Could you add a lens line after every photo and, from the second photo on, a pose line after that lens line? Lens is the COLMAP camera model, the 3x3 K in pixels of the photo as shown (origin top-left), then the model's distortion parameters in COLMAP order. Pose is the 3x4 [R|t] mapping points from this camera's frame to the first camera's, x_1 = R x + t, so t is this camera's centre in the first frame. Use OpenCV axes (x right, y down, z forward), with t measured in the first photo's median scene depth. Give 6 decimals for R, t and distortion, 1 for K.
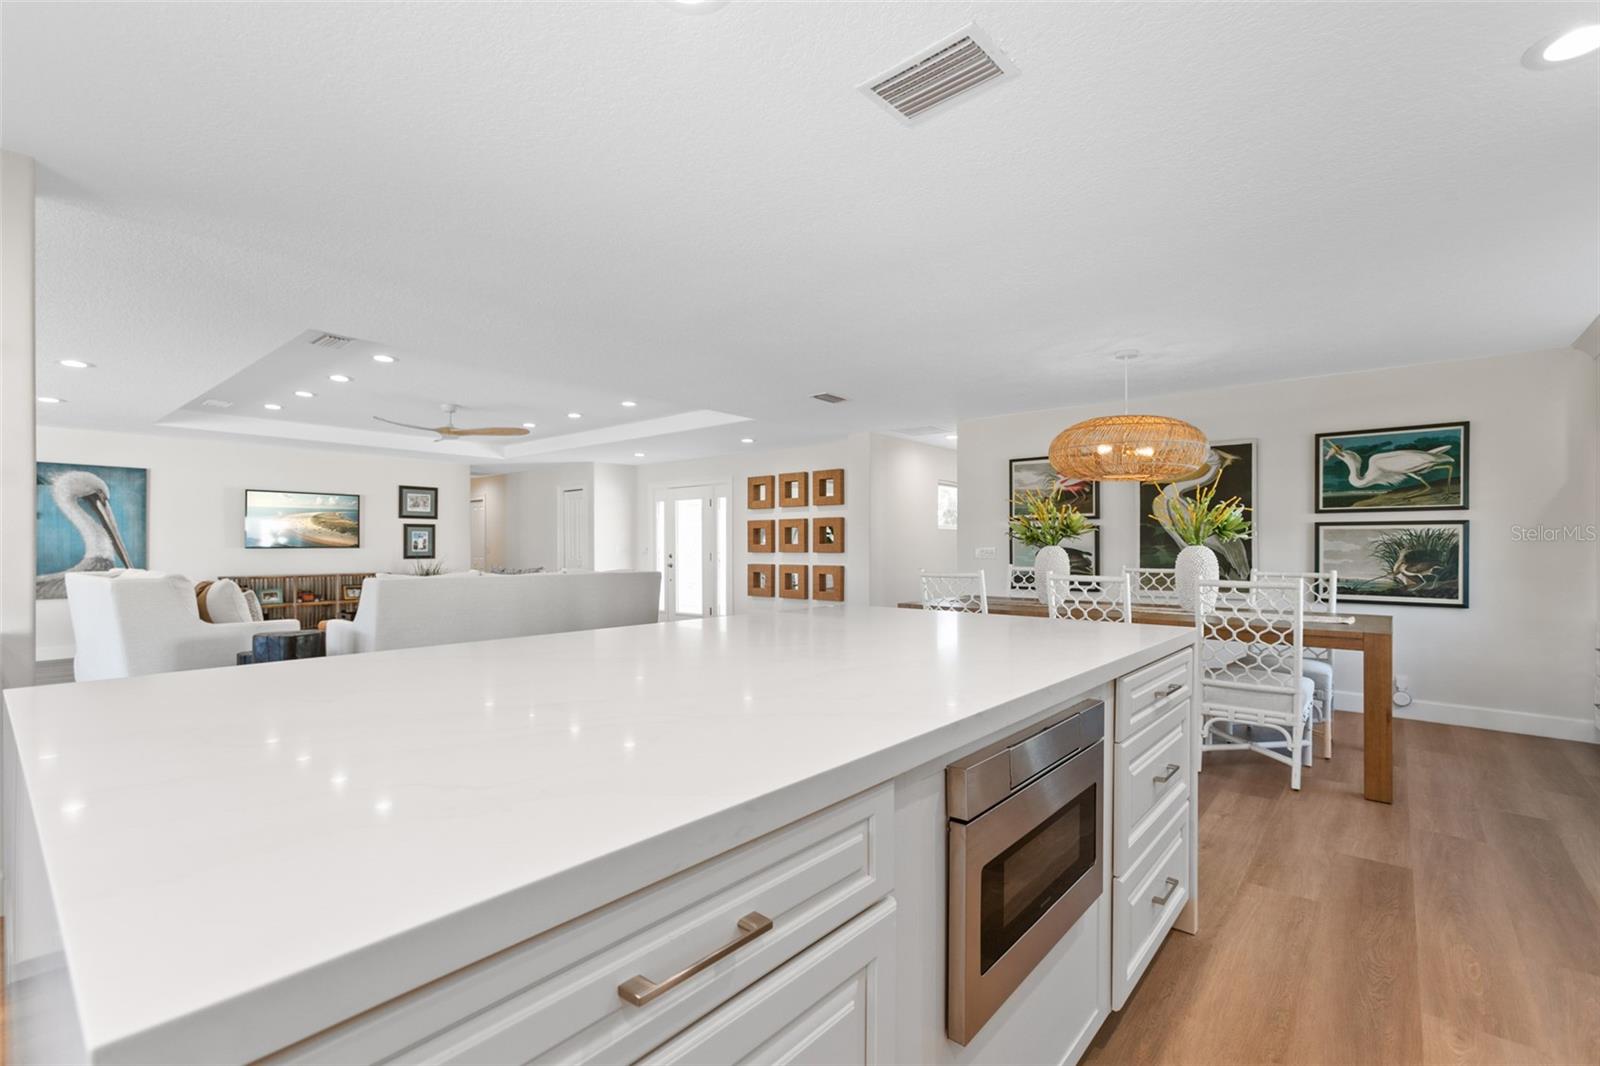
lens RADIAL K [[715.1, 0, 795.9], [0, 715.1, 548.0], [0, 0, 1]] dist [-0.003223, -0.000406]
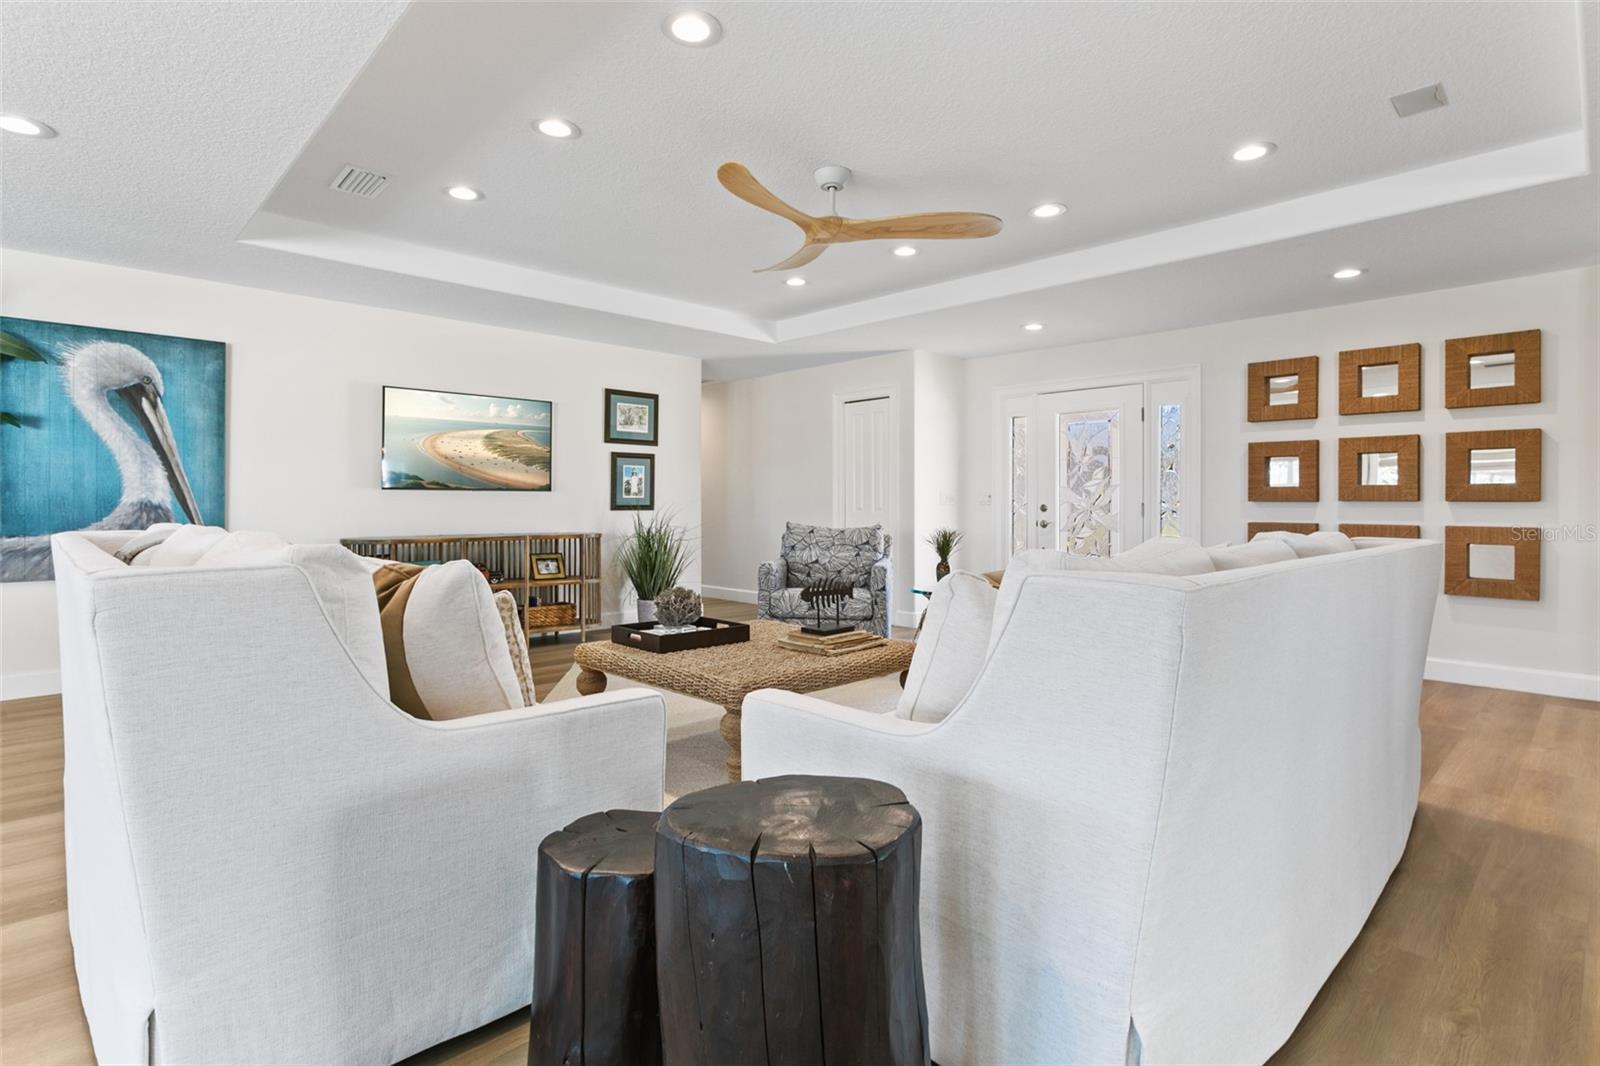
lens RADIAL K [[806.2, 0, 798.9], [0, 806.2, 504.0], [0, 0, 1]] dist [-0.003356, 0.000023]
pose [[0.994470, 0.004520, -0.104927, -0.367251], [-0.004468, 0.999990, 0.000725, 0.010003], [0.104930, -0.000252, 0.994480, 0.388552]]
